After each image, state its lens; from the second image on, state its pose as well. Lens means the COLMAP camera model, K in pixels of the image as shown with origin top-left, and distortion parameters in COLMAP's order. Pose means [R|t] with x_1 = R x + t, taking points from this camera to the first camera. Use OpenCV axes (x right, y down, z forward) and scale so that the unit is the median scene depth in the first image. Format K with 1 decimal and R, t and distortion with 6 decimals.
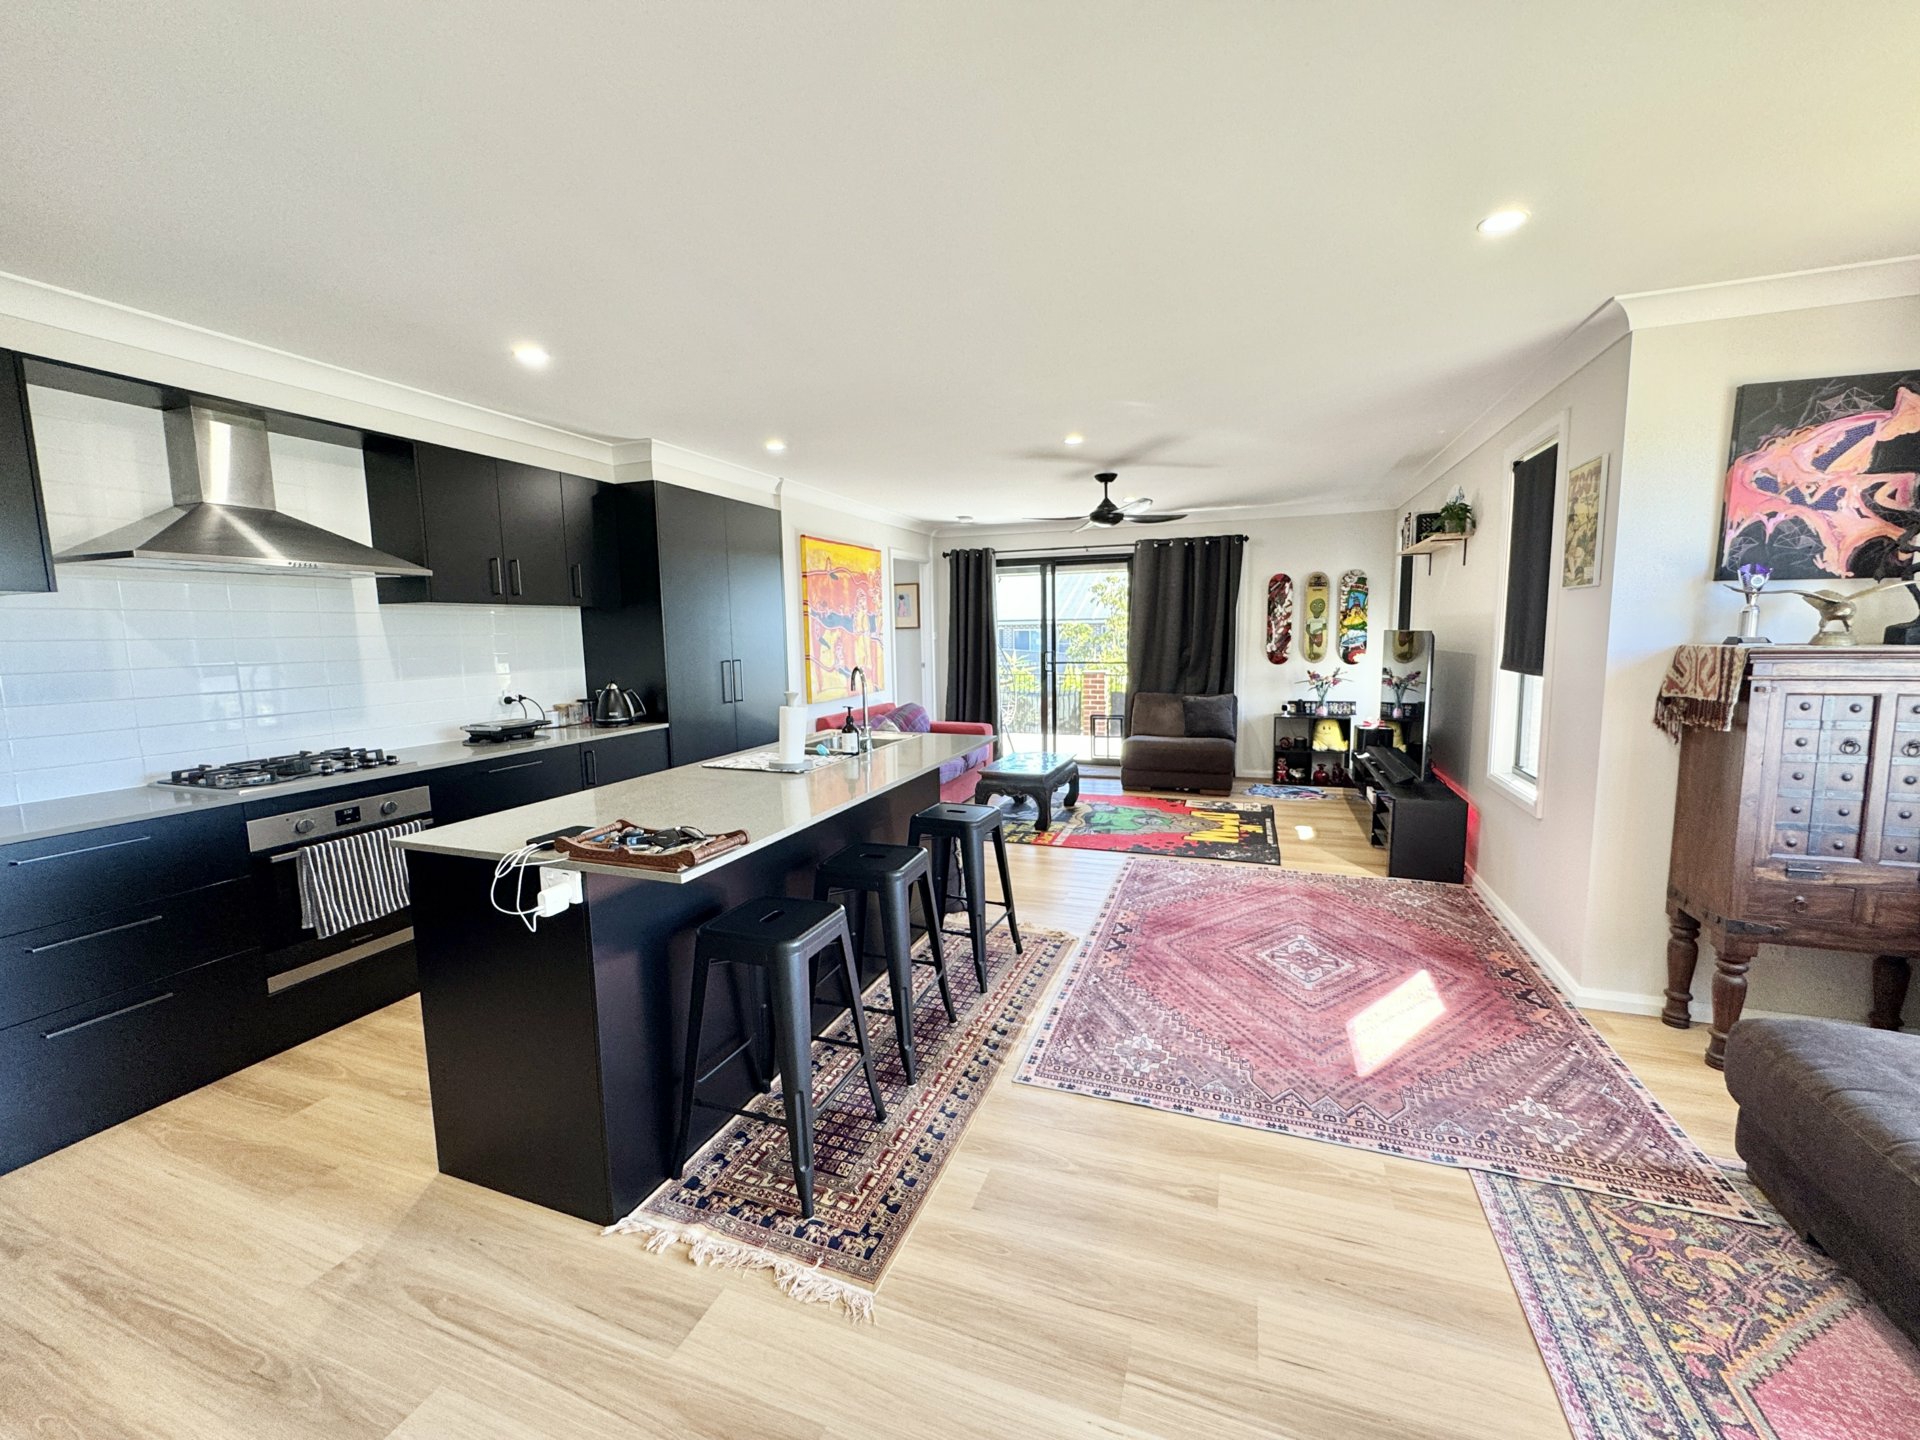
lens RADIAL K [[774.6, 0, 954.4], [0, 774.6, 722.9], [0, 0, 1]] dist [-0.004569, 0.000685]
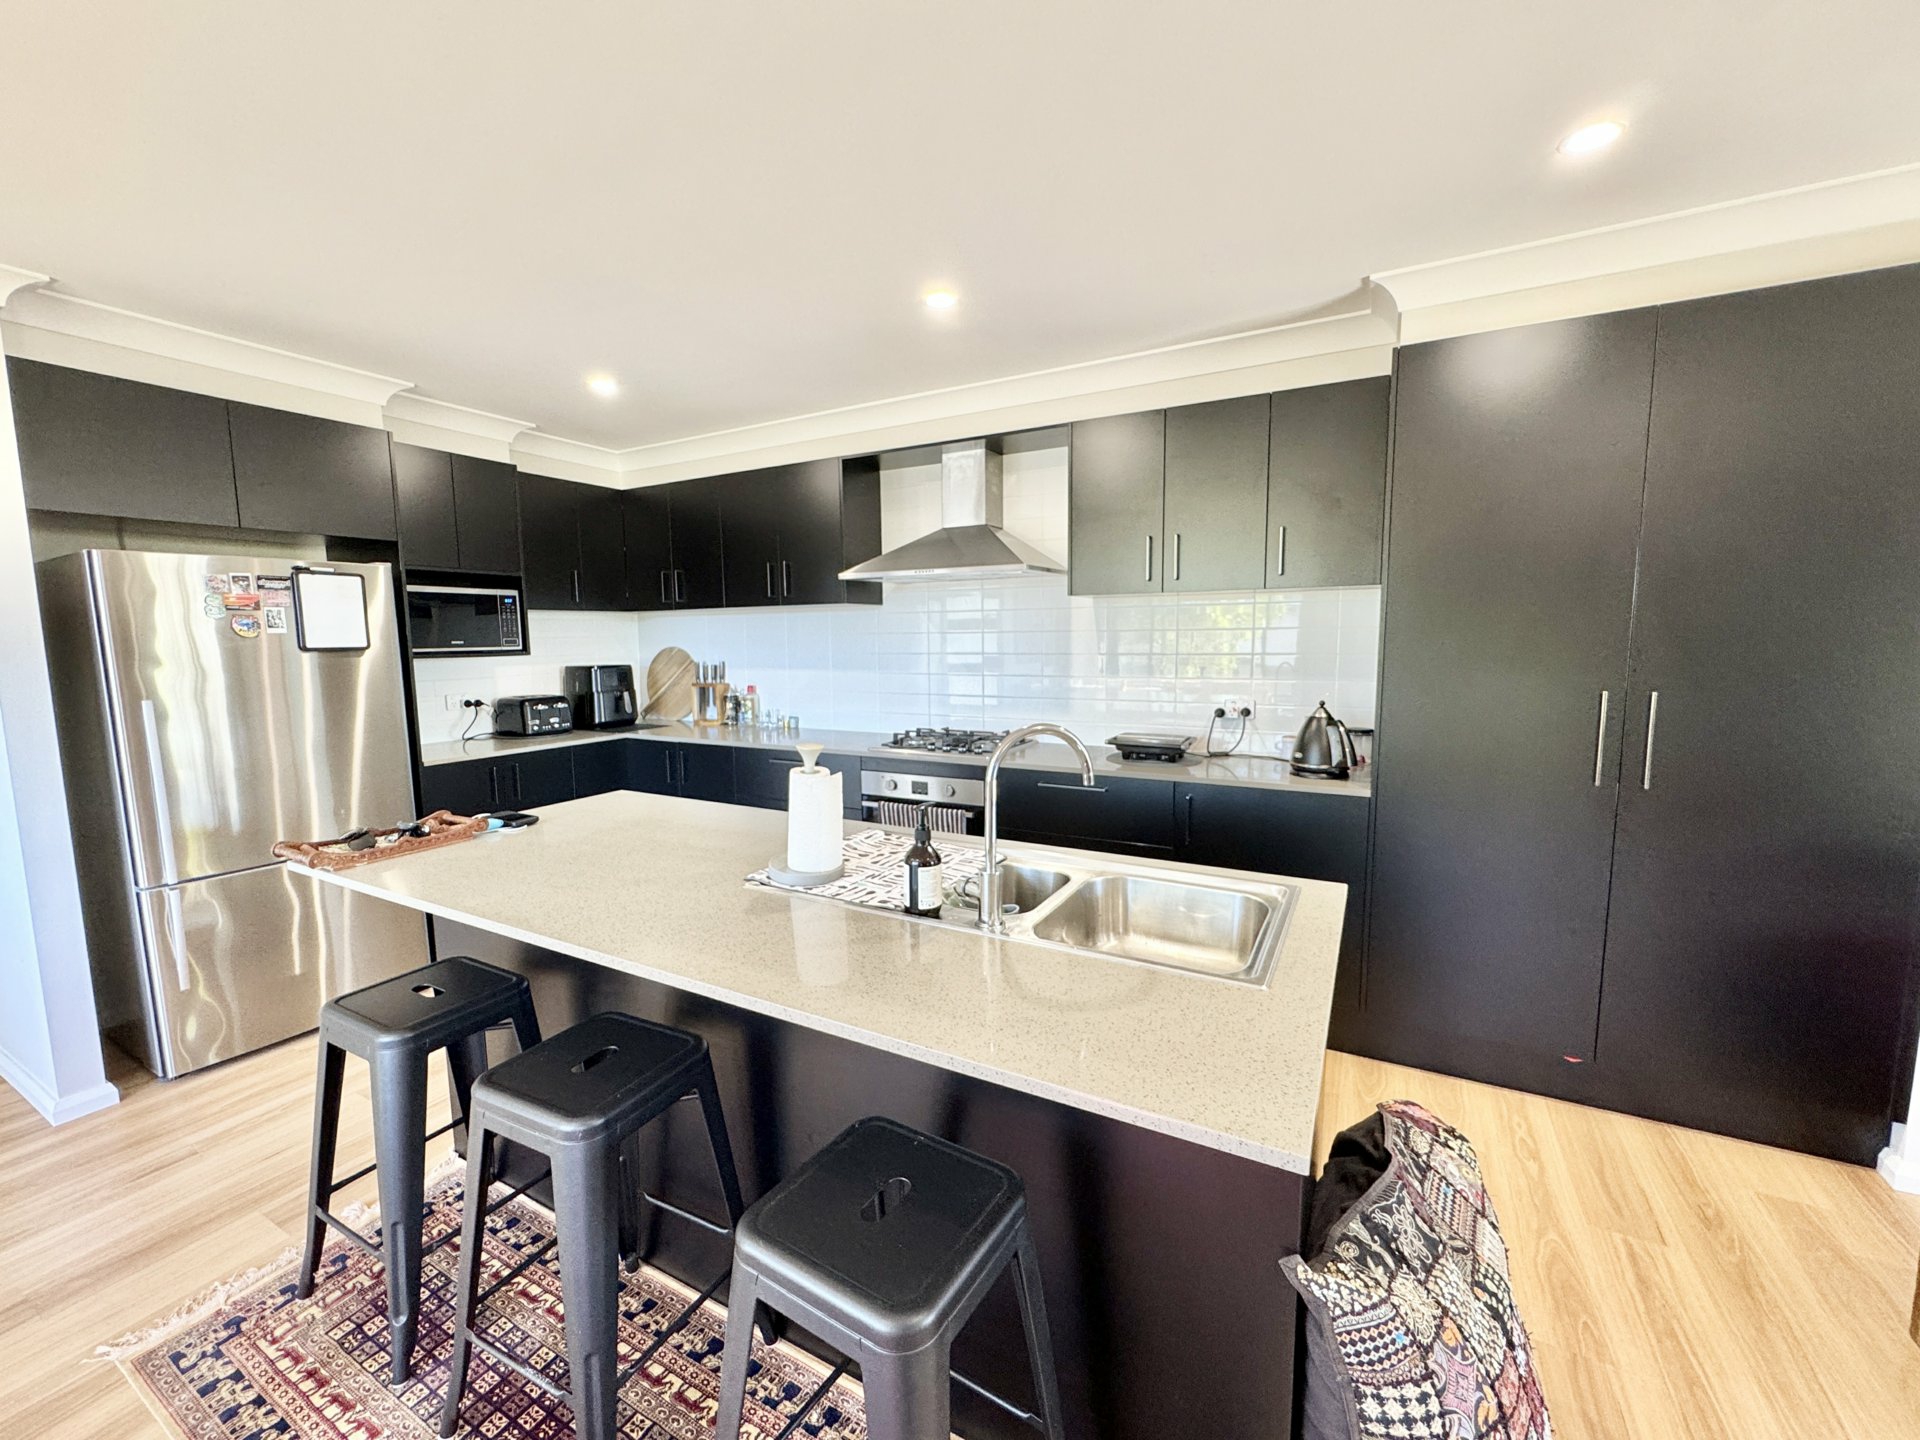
lens RADIAL K [[774.6, 0, 955.8], [0, 774.6, 717.9], [0, 0, 1]] dist [-0.004569, 0.000685]
pose [[-0.139383, 0.127677, -0.981973, 0.178274], [-0.104599, 0.984207, 0.142814, -0.085027], [0.984699, 0.122619, -0.123826, 0.650806]]
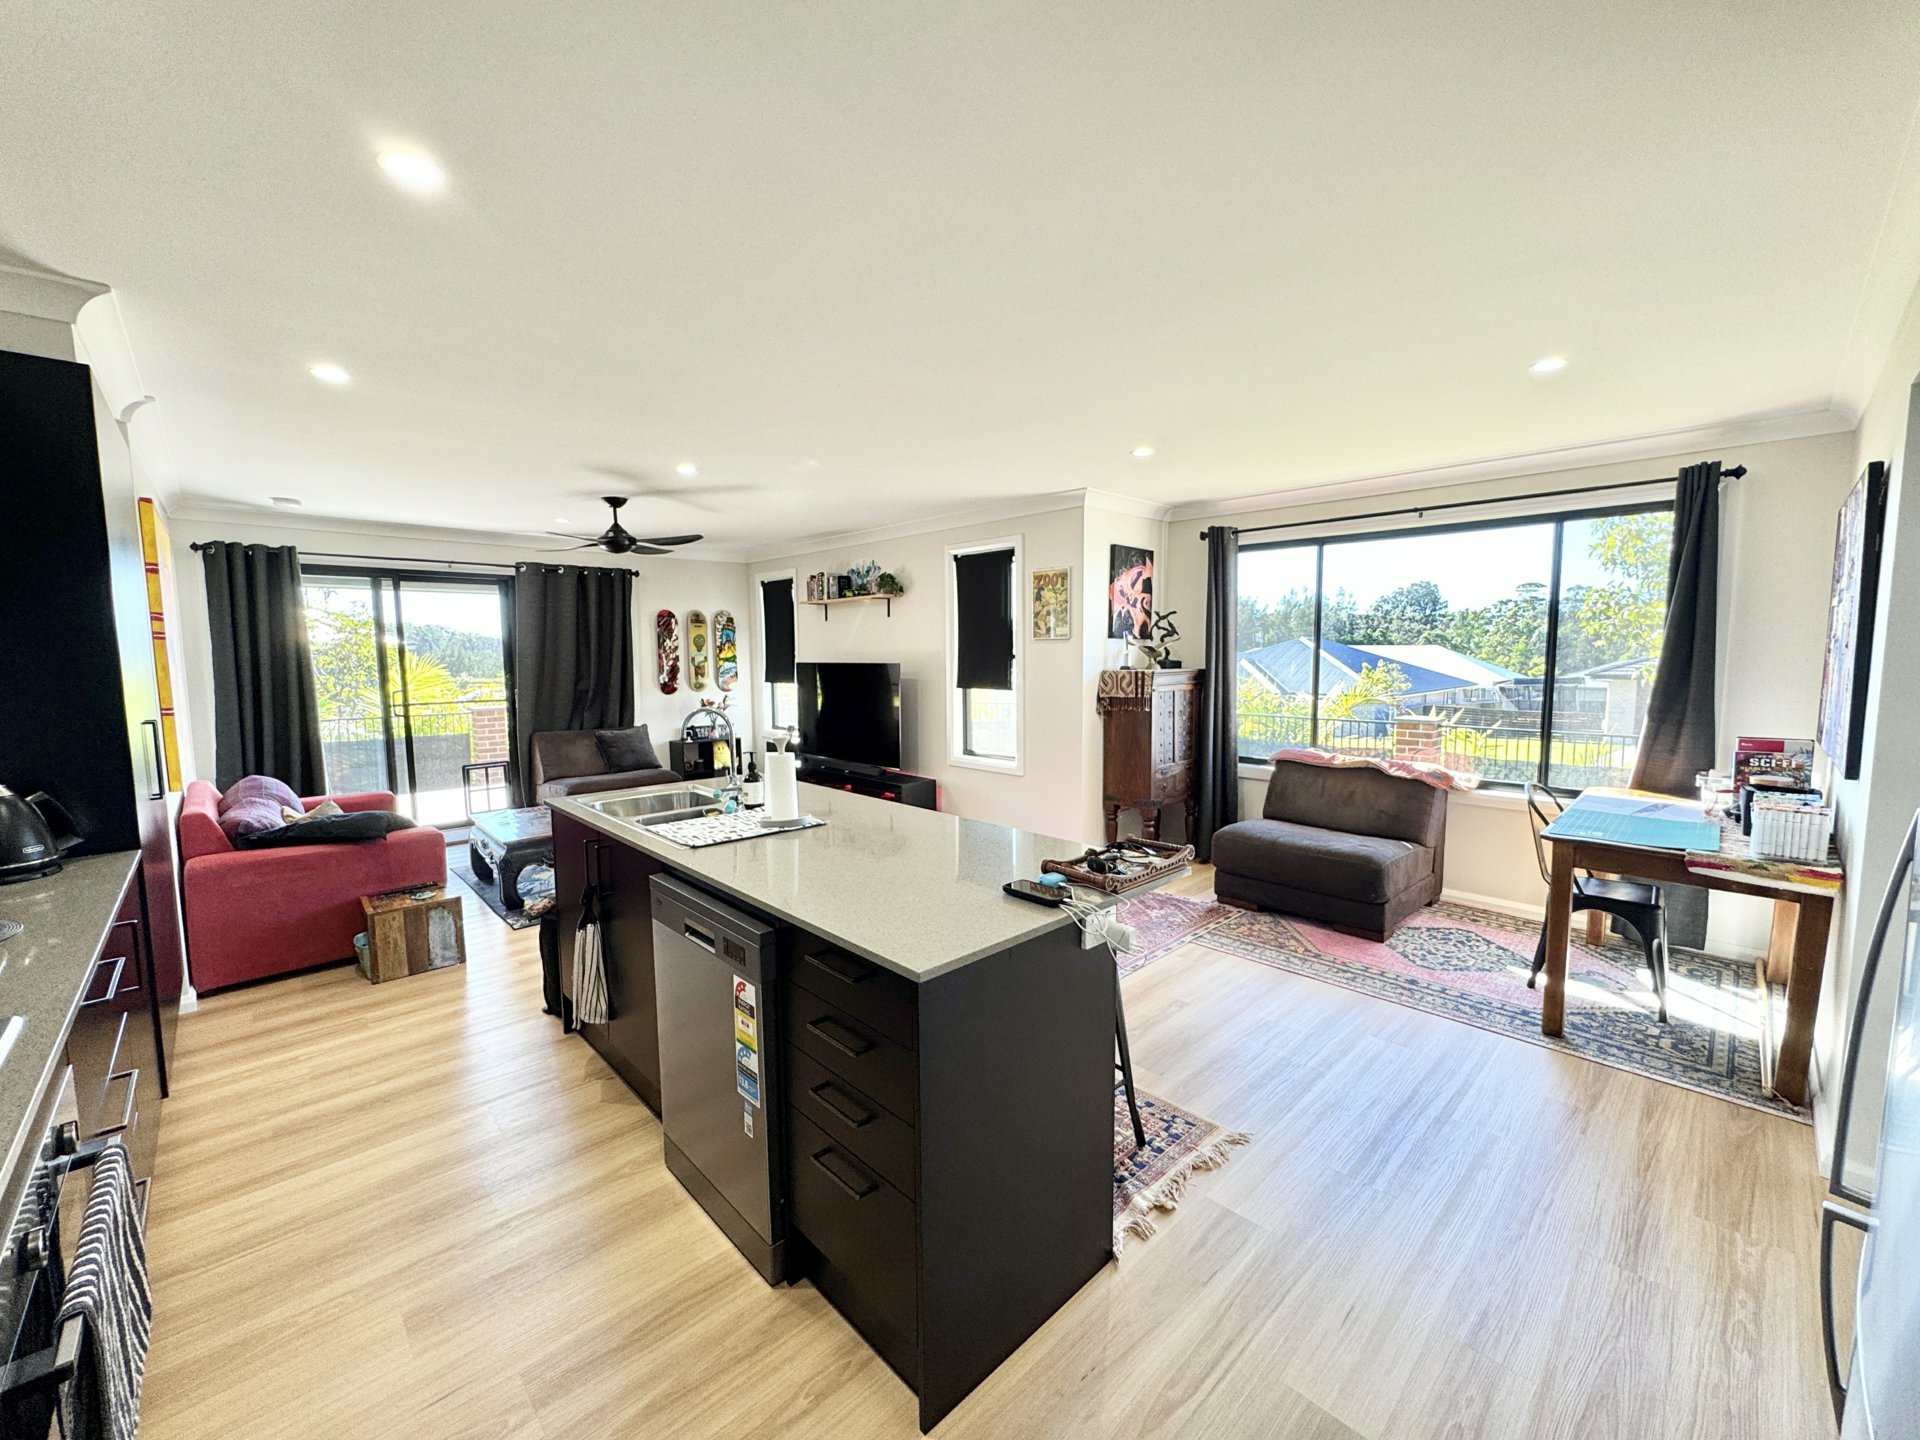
lens RADIAL K [[774.6, 0, 964.4], [0, 774.6, 718.8], [0, 0, 1]] dist [-0.004569, 0.000685]
pose [[0.424597, -0.066015, 0.902972, -0.488899], [0.107545, 0.993955, 0.022096, -0.029719], [-0.898972, 0.087728, 0.429130, 0.240437]]
